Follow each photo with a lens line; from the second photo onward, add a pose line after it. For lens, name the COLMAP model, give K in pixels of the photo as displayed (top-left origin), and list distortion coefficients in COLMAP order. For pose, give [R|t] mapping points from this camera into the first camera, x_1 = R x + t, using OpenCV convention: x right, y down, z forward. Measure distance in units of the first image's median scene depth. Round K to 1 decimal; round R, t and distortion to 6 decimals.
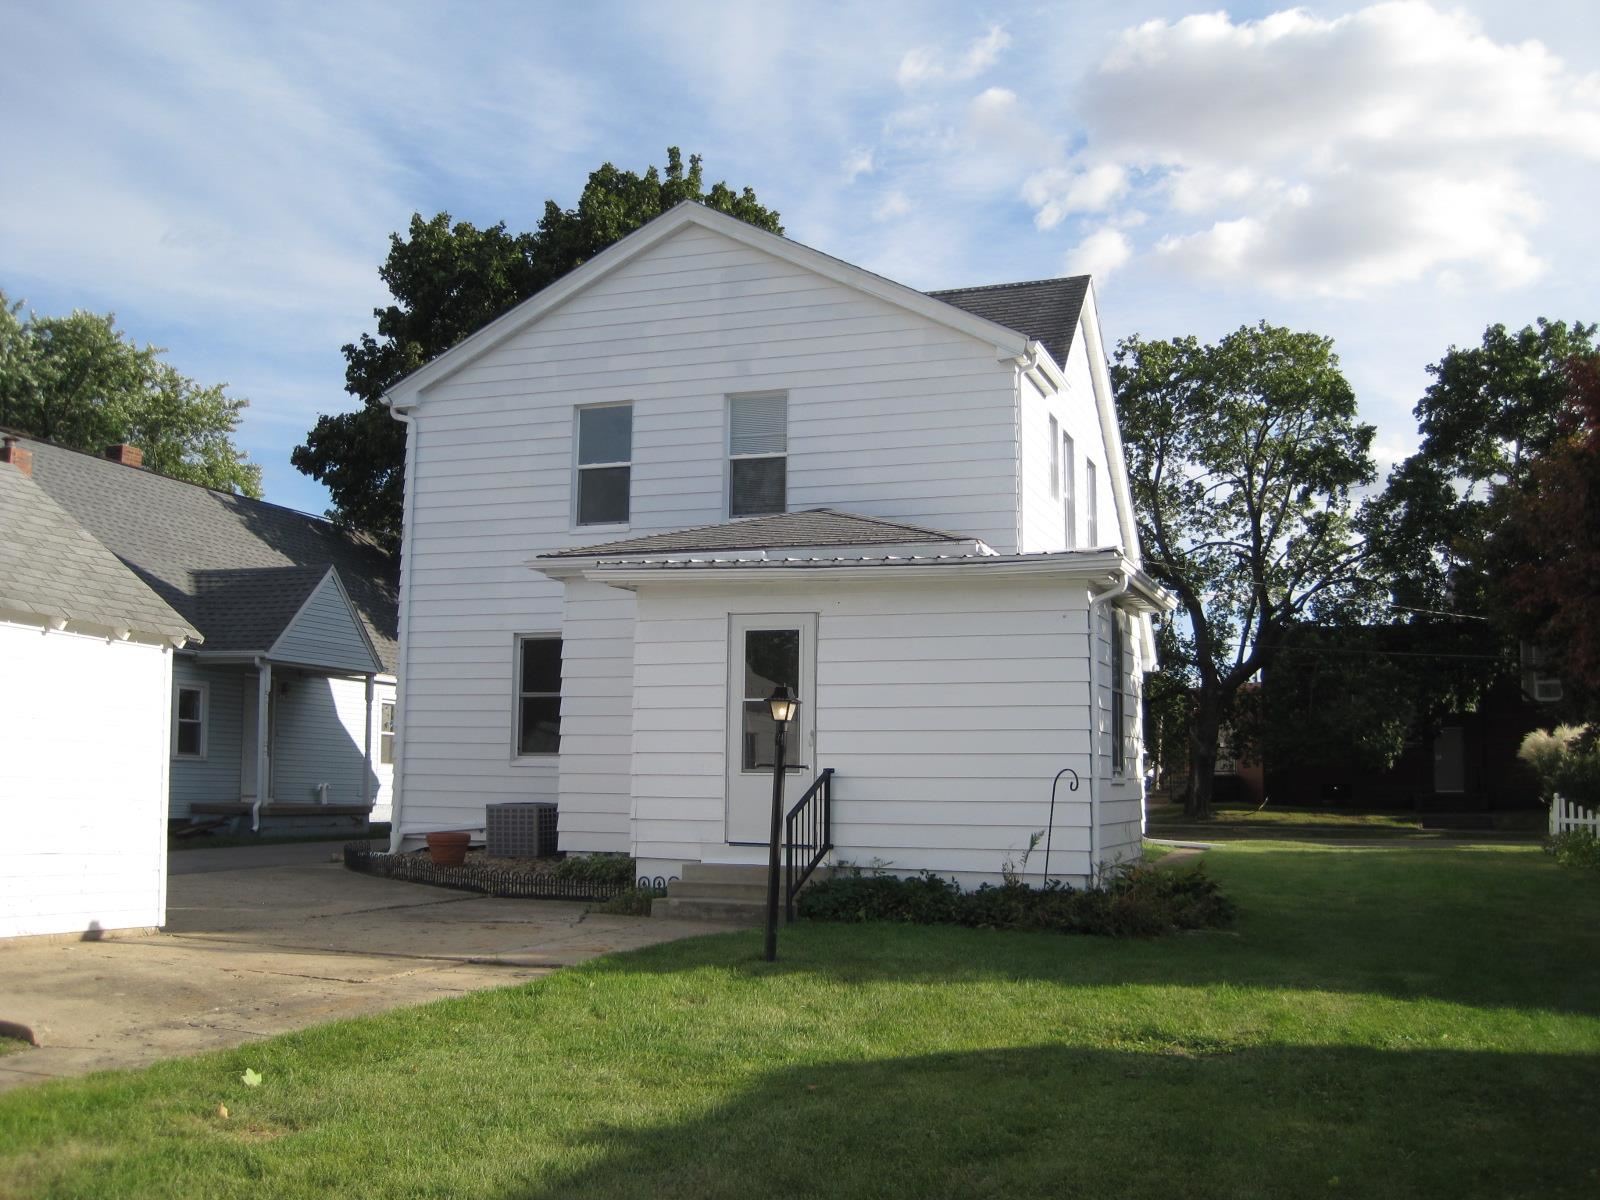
lens RADIAL K [[1654.3, 0, 800.0], [0, 1654.3, 600.0], [0, 0, 1]] dist [-0.151386, 0.010095]
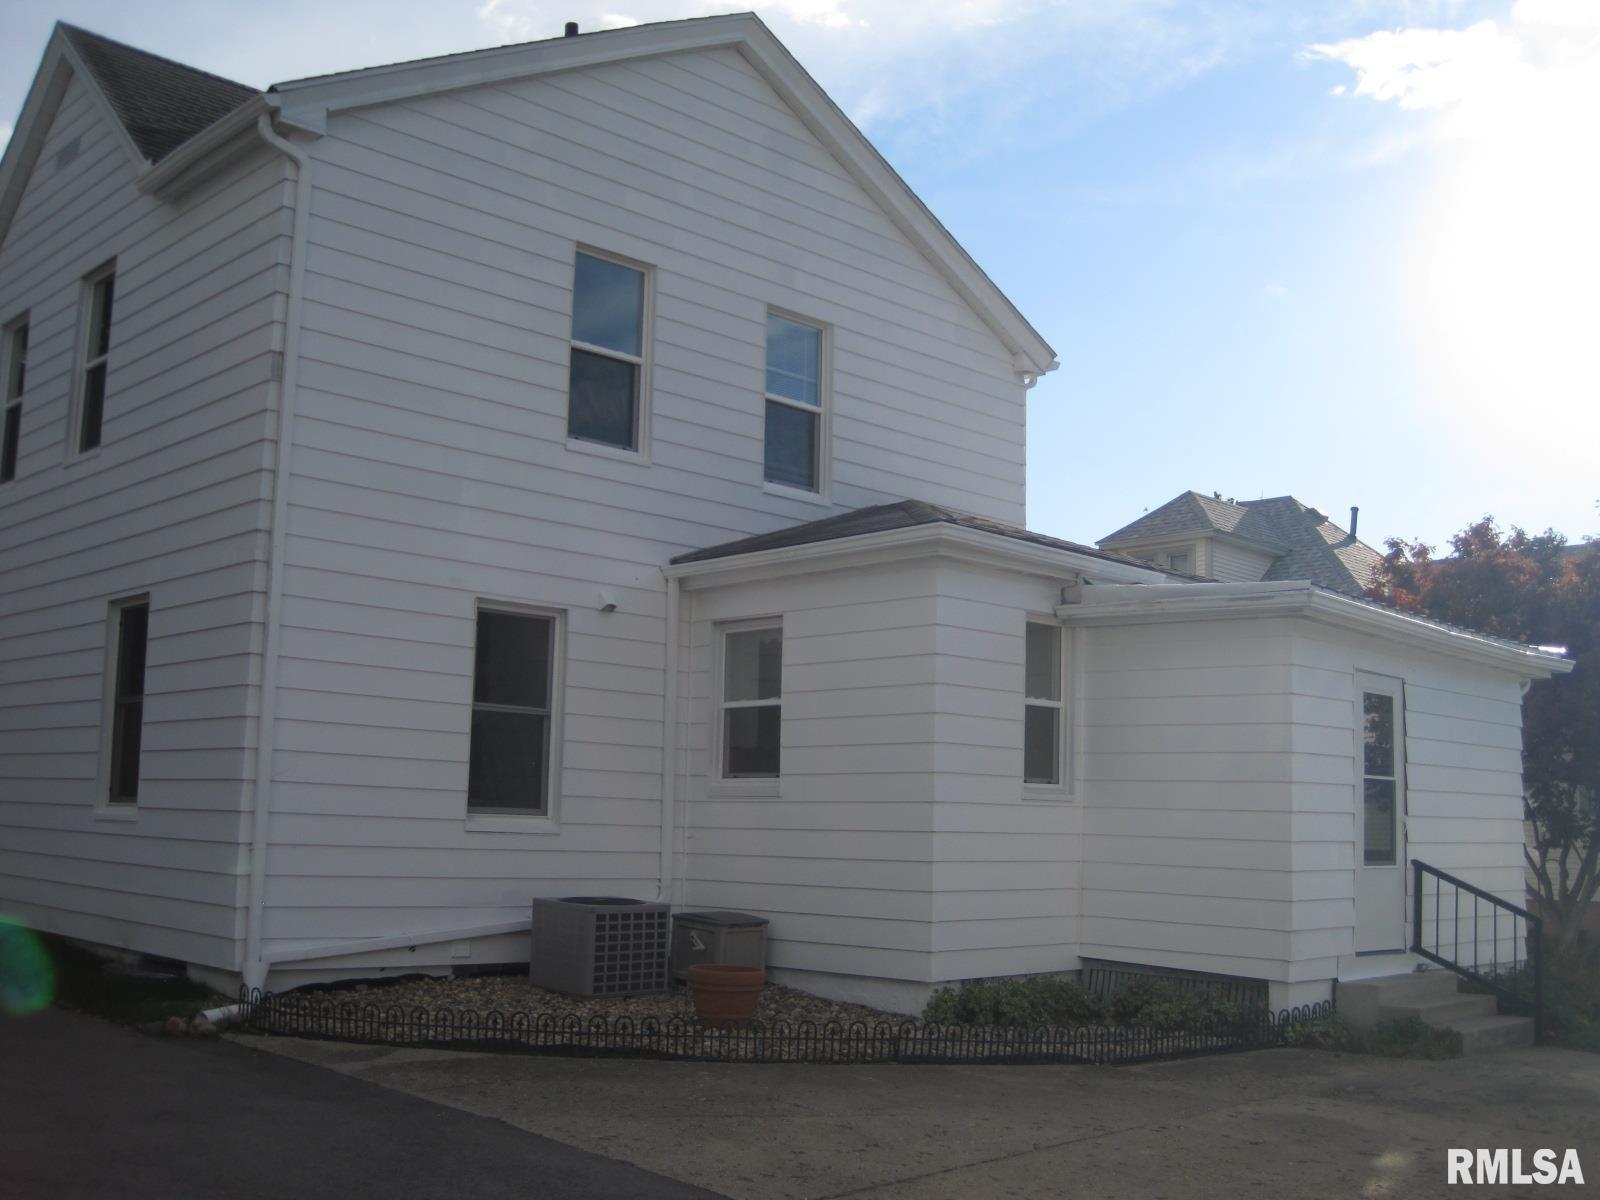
lens RADIAL K [[1654.3, 0, 800.0], [0, 1654.3, 600.0], [0, 0, 1]] dist [-0.151386, 0.010095]
pose [[0.443358, 0.123222, 0.887834, -0.641357], [-0.124745, 0.989349, -0.075017, 0.050711], [-0.887622, -0.077494, 0.454007, 0.653291]]
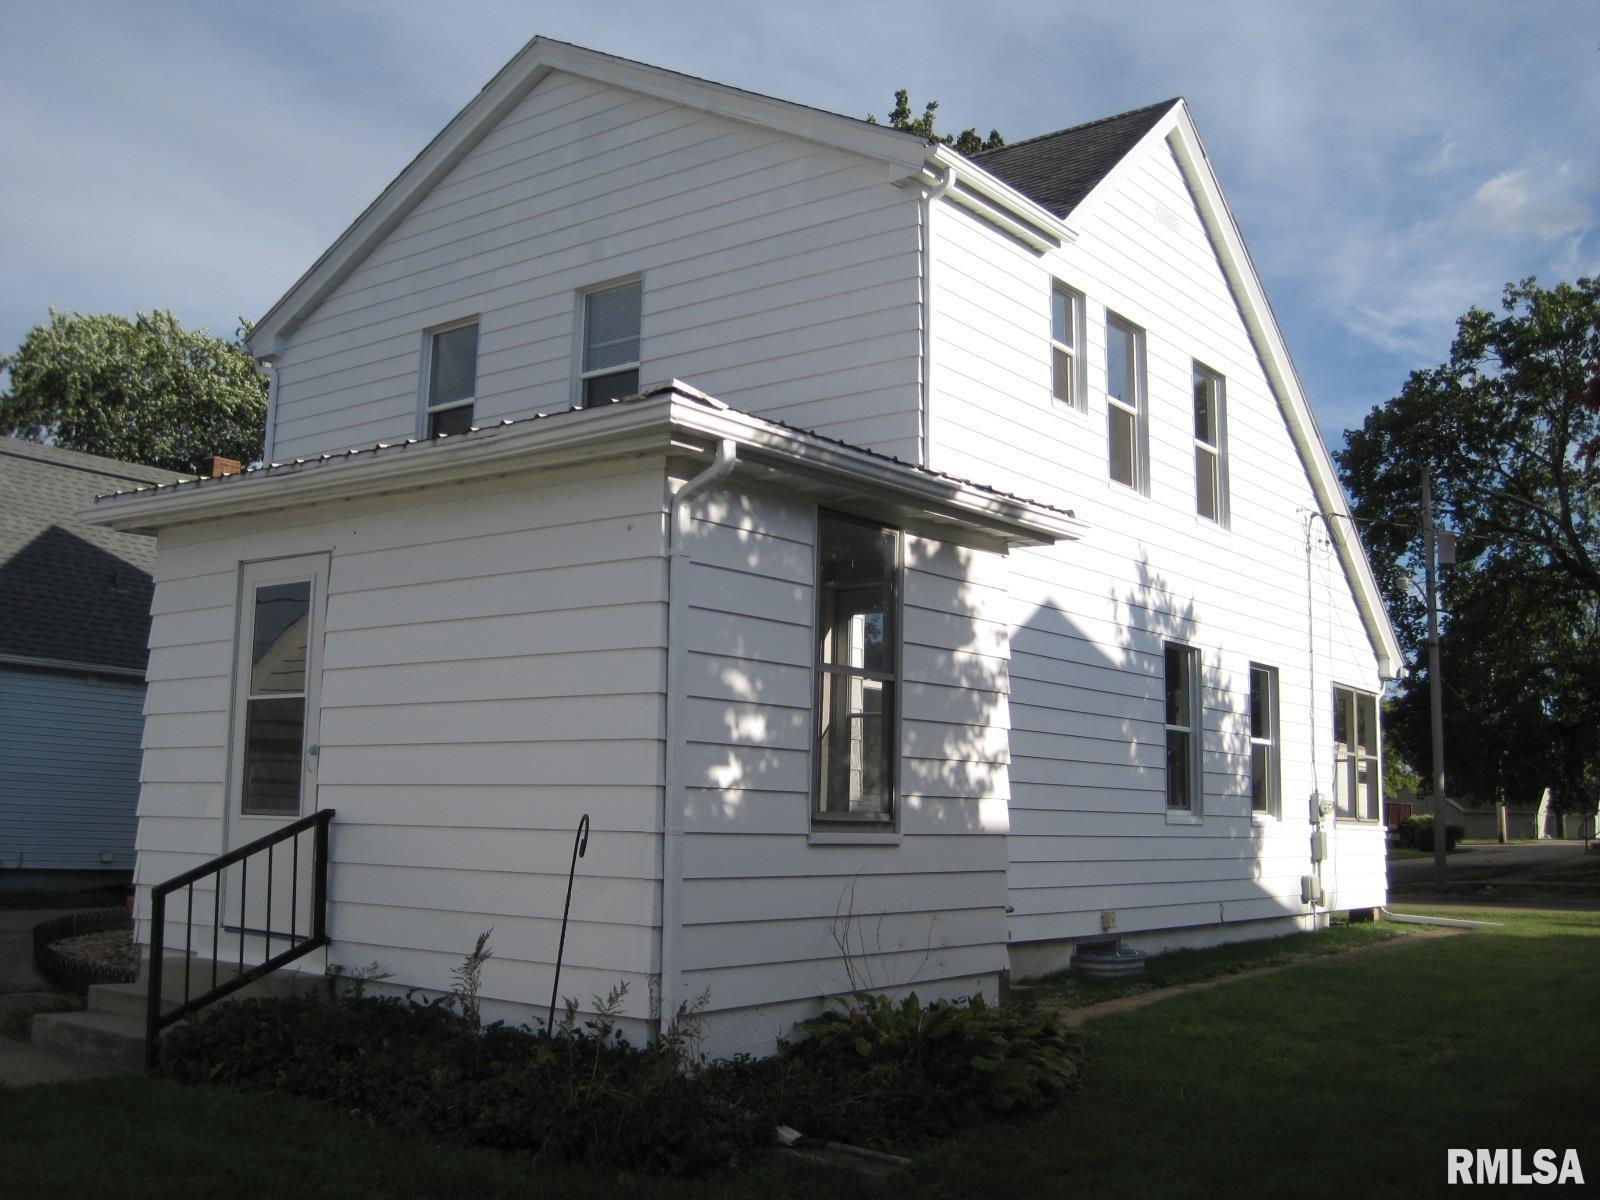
lens RADIAL K [[1654.3, 0, 800.0], [0, 1654.3, 600.0], [0, 0, 1]] dist [-0.151386, 0.010095]
pose [[0.949242, -0.037758, -0.312273, 0.262877], [0.029033, 0.999048, -0.032546, 0.036077], [0.313205, 0.021828, 0.949435, 0.352624]]
